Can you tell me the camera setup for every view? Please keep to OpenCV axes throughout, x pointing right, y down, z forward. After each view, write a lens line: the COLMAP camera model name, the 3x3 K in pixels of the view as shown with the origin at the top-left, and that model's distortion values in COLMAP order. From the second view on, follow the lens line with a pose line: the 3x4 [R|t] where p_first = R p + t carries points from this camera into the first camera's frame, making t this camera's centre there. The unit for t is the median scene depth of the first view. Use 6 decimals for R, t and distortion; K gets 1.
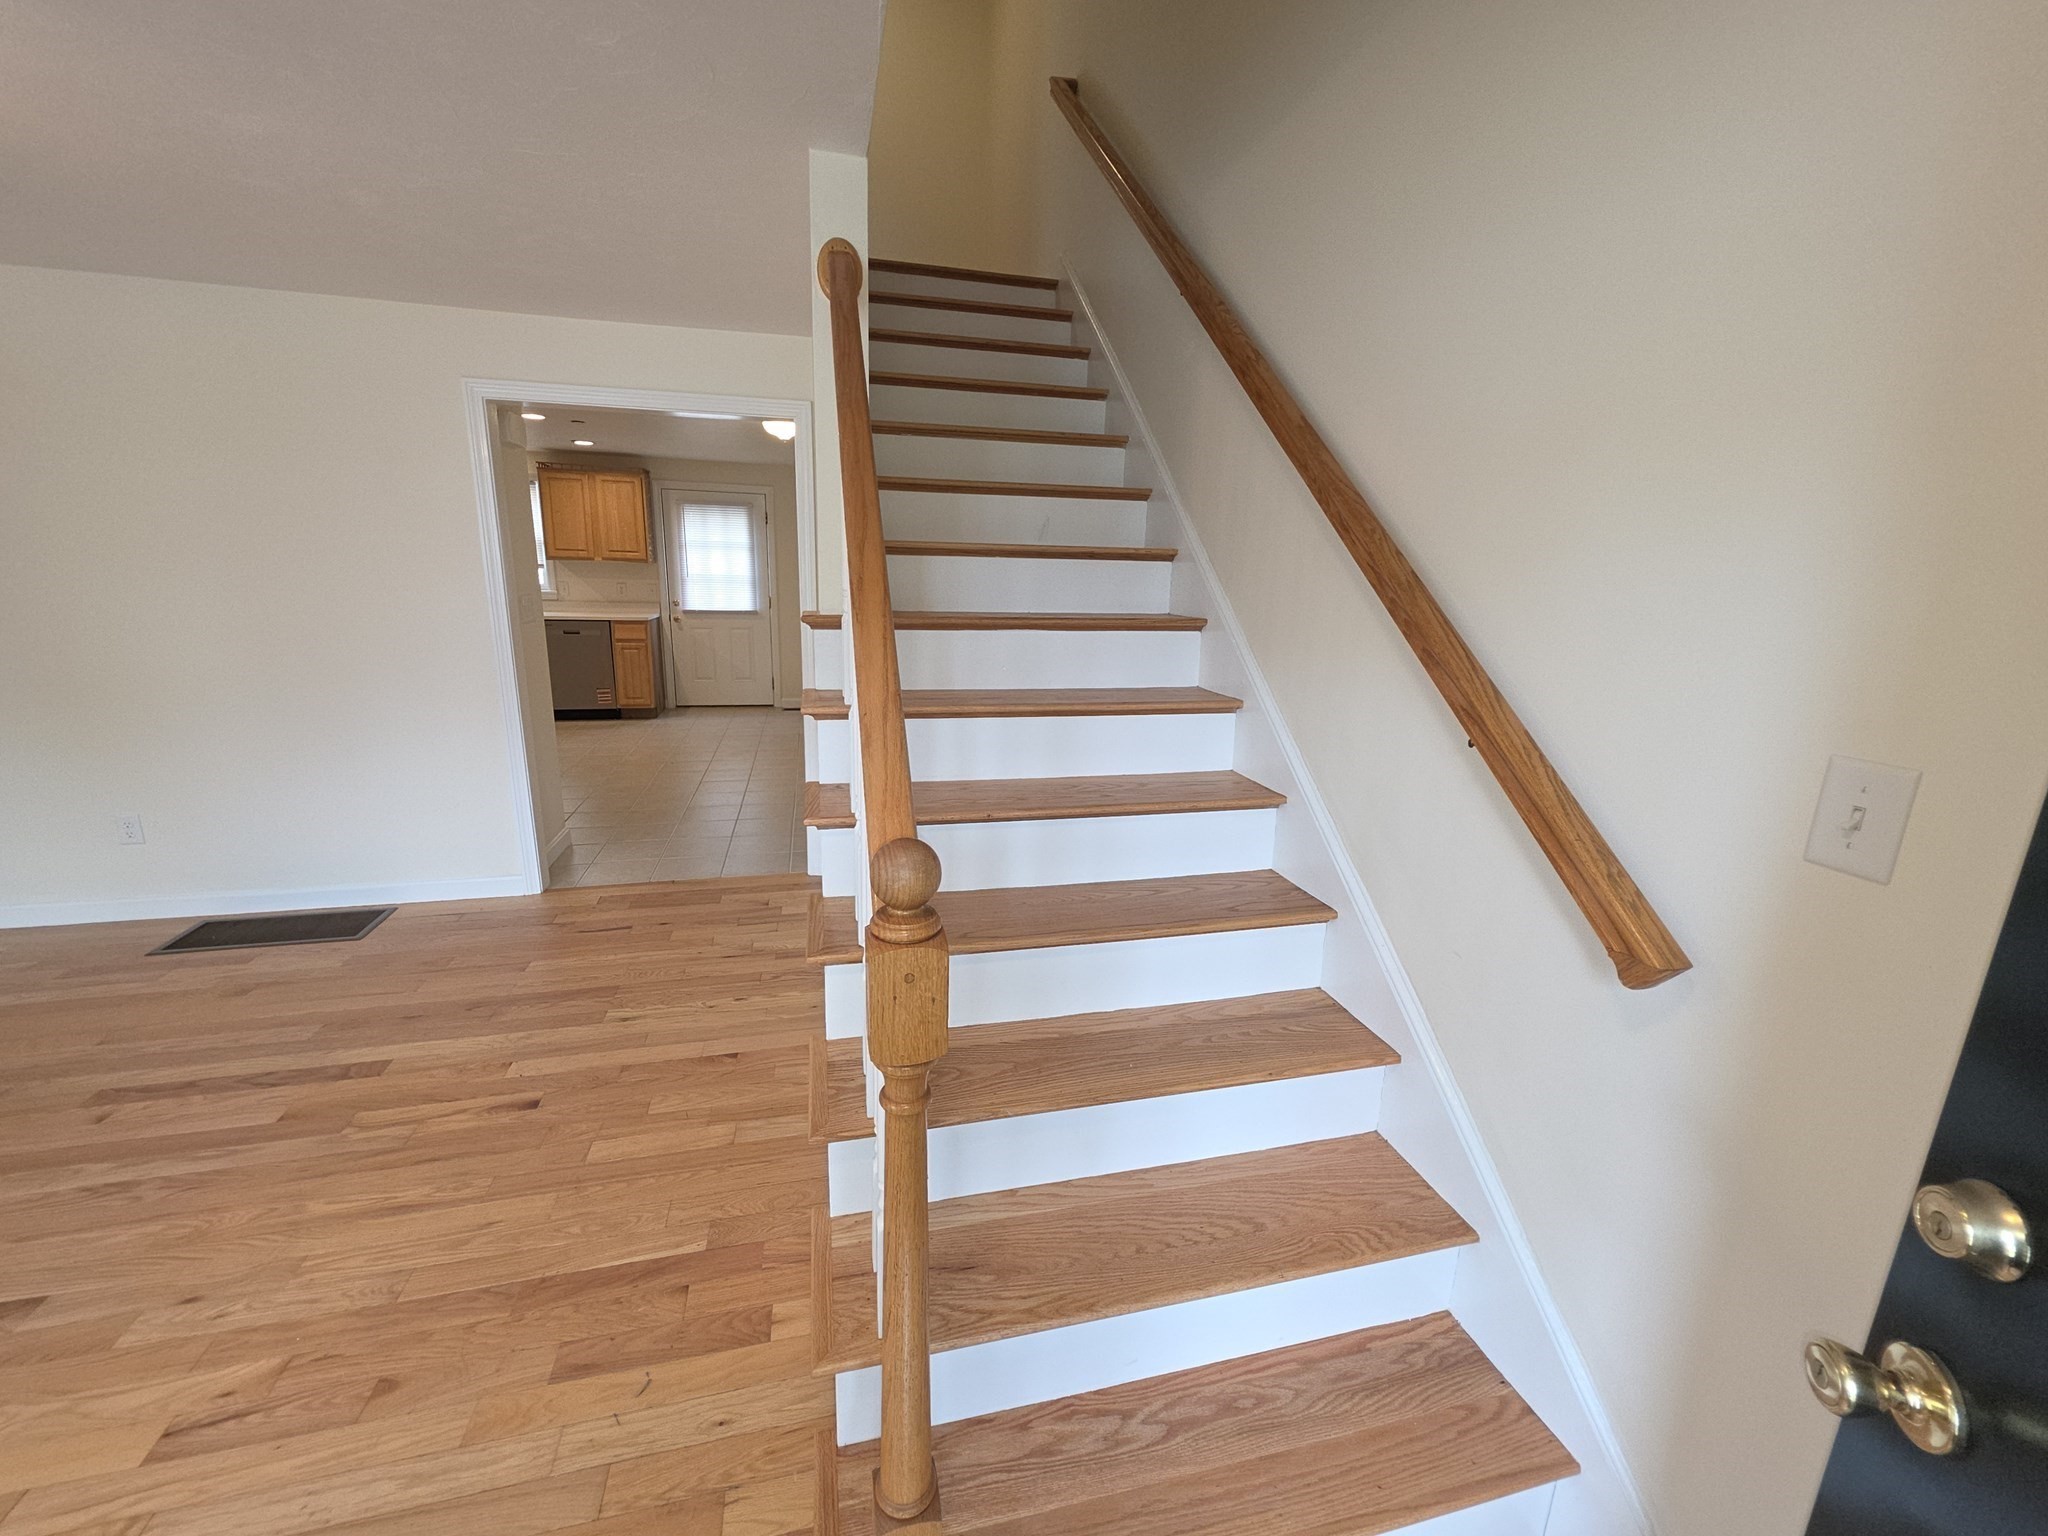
lens RADIAL K [[815.3, 0, 1024.8], [0, 815.3, 766.0], [0, 0, 1]] dist [0.001194, -0.000531]
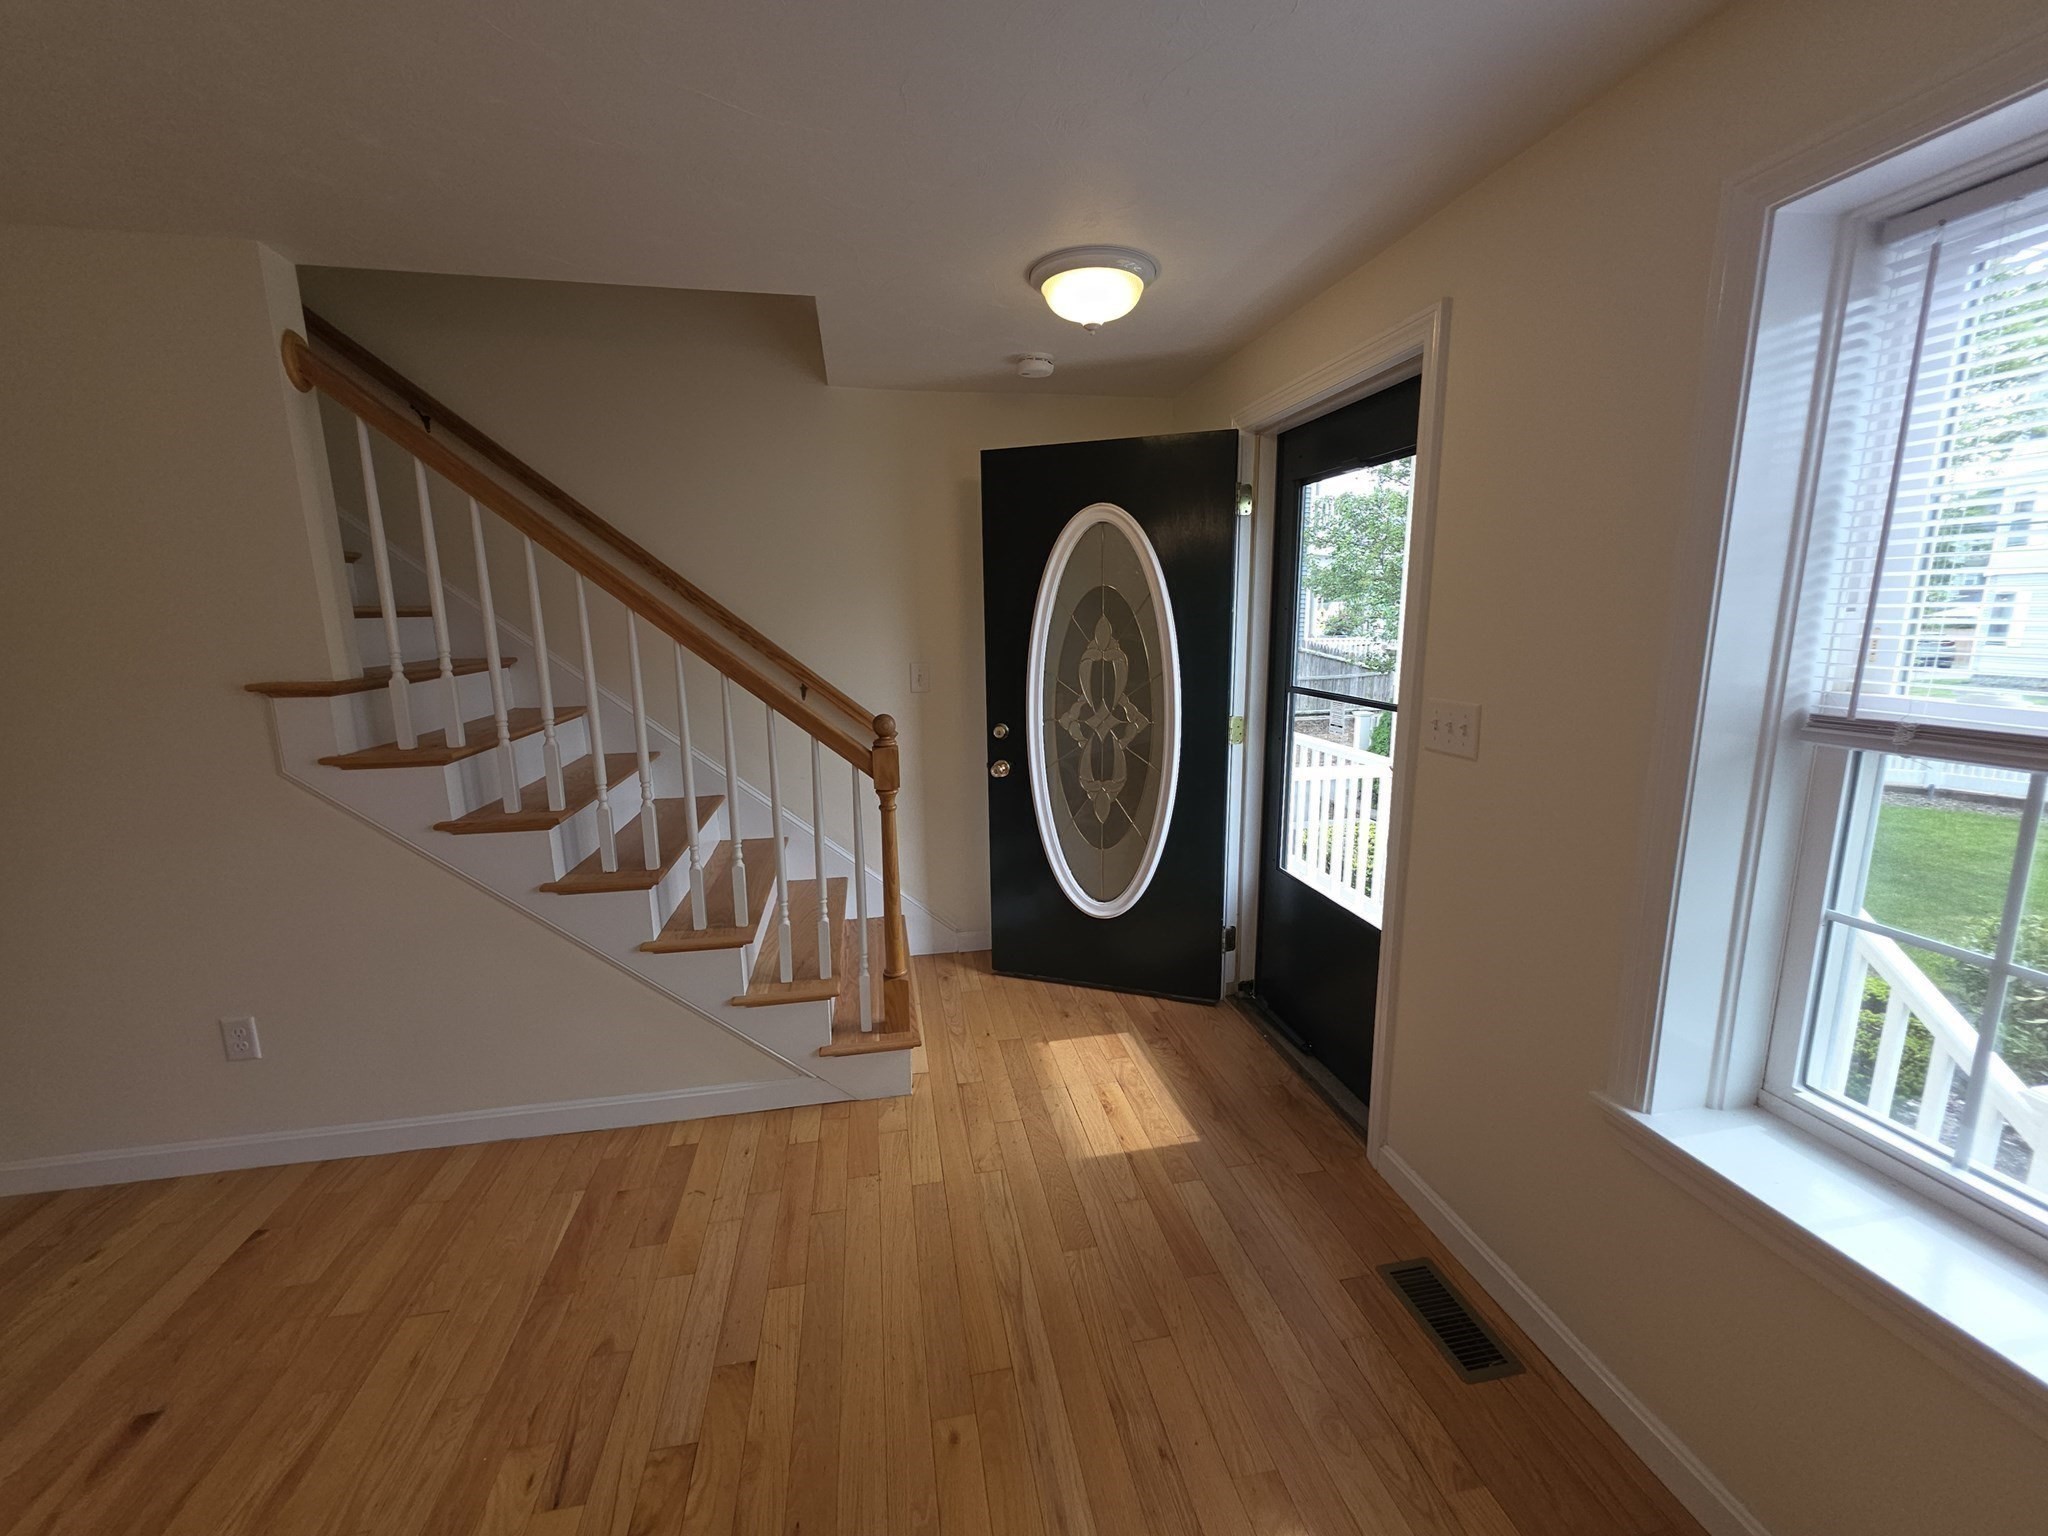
lens RADIAL K [[815.3, 0, 1024.8], [0, 815.3, 766.0], [0, 0, 1]] dist [0.001194, -0.000531]
pose [[0.057394, -0.214346, 0.975070, -1.332717], [0.246502, 0.949483, 0.194212, -0.075208], [-0.967441, 0.229210, 0.107331, 0.089453]]
